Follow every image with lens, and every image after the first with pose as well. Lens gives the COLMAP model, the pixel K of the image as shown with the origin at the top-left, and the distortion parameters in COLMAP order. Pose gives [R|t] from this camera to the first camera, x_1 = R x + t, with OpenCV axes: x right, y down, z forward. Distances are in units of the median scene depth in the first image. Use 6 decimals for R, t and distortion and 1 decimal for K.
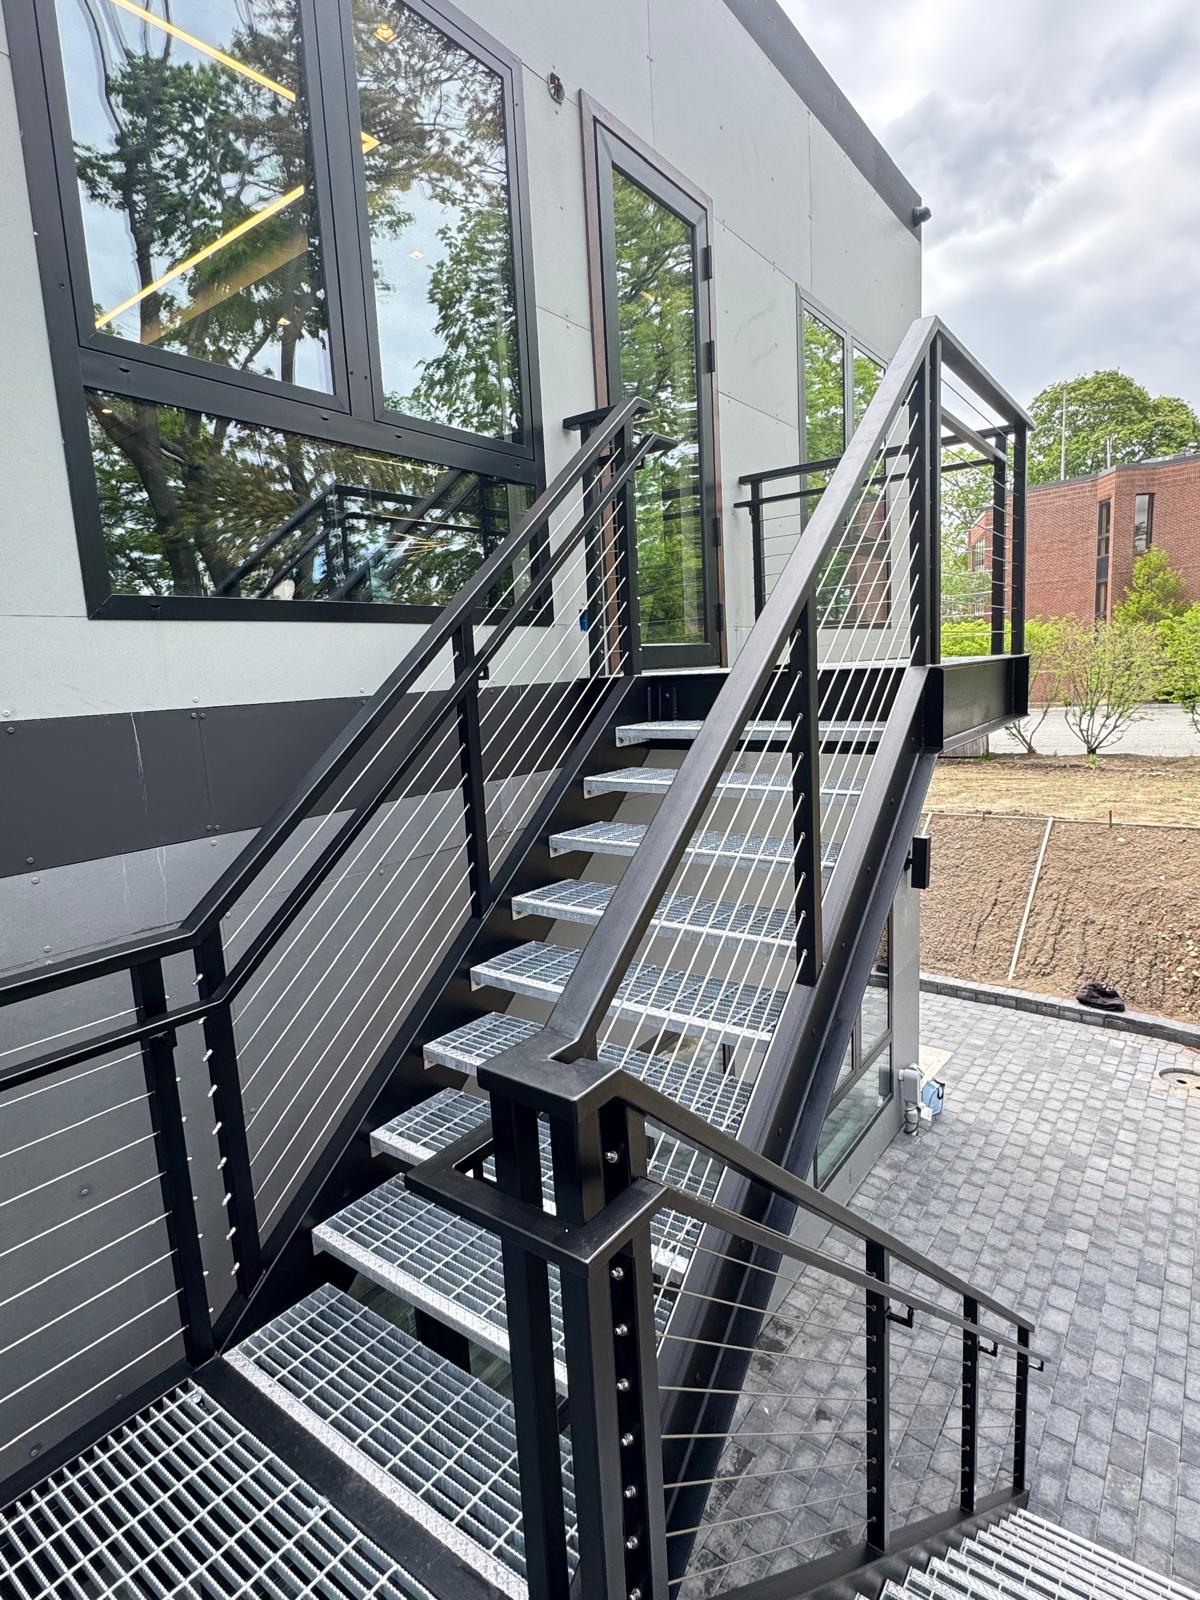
lens RADIAL K [[849.2, 0, 599.0], [0, 849.2, 797.7], [0, 0, 1]] dist [-0.004382, 0.000707]
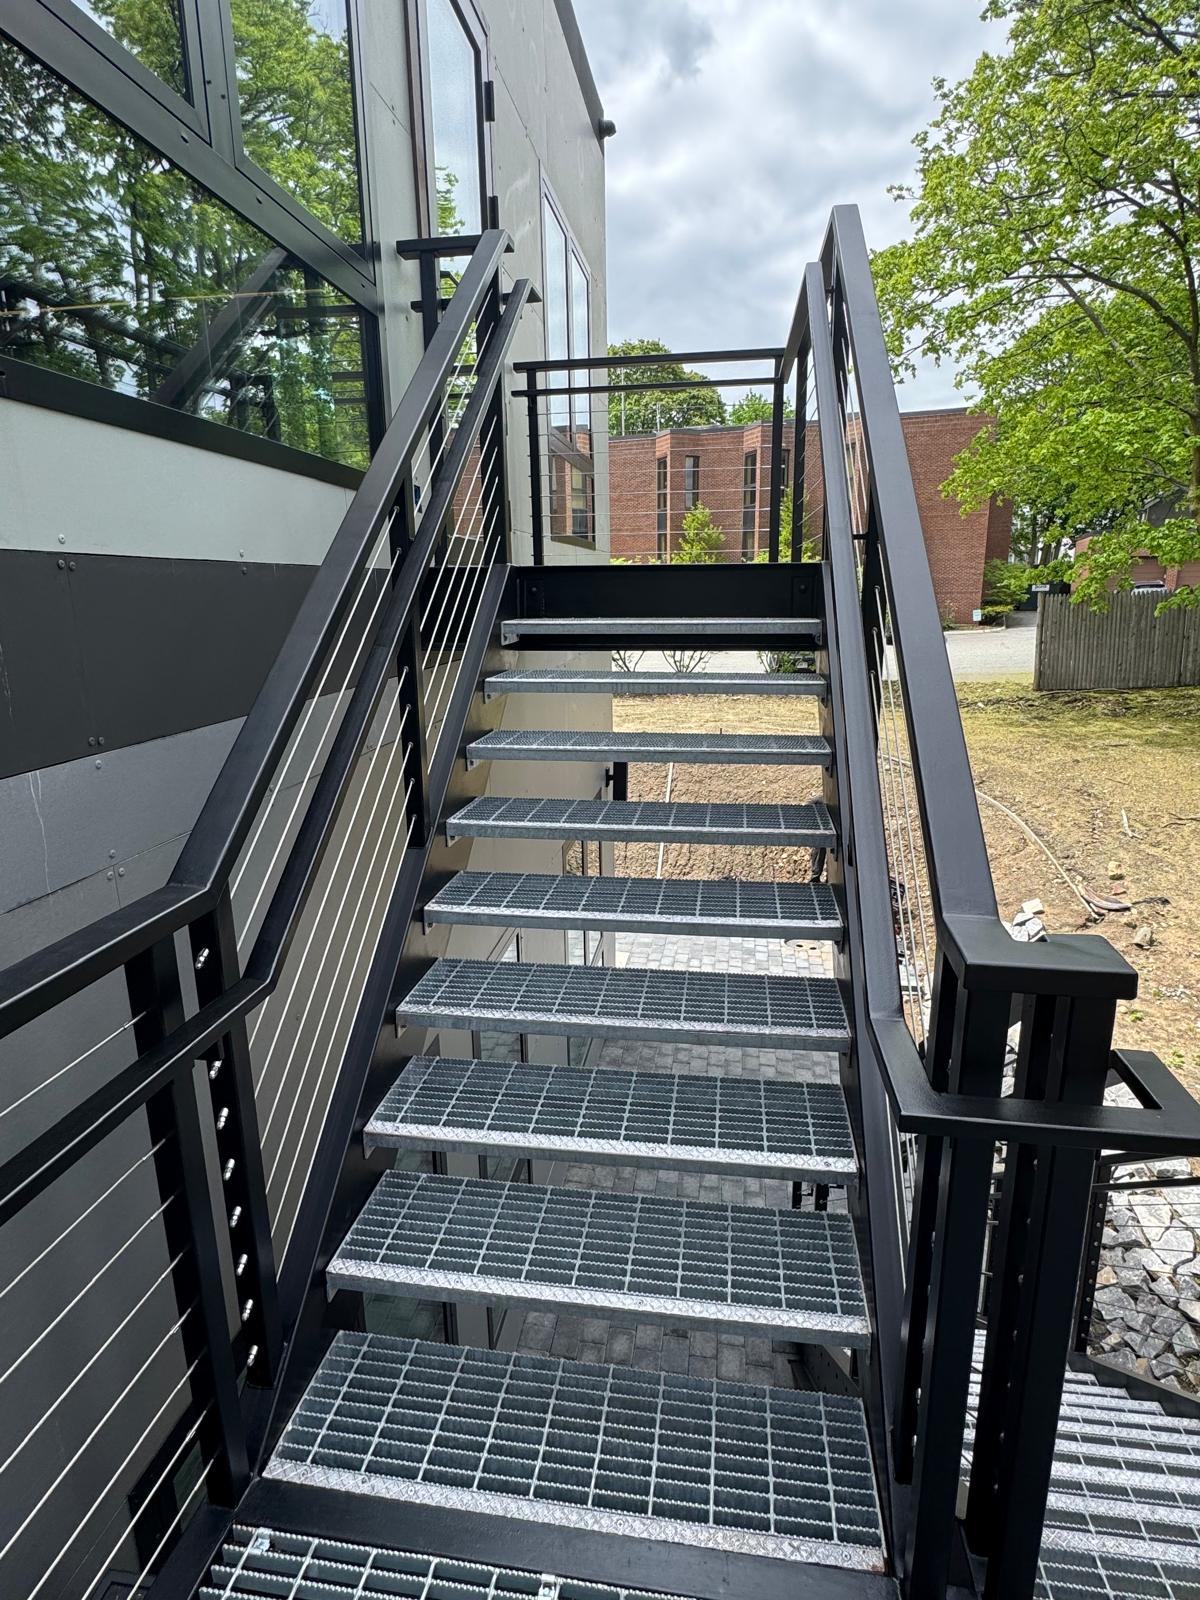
lens RADIAL K [[849.2, 0, 602.0], [0, 849.2, 798.2], [0, 0, 1]] dist [-0.004382, 0.000707]
pose [[0.882781, -0.076229, 0.463559, -0.212675], [0.043188, 0.995737, 0.081496, 0.021821], [-0.467796, -0.051923, 0.882310, 0.120231]]
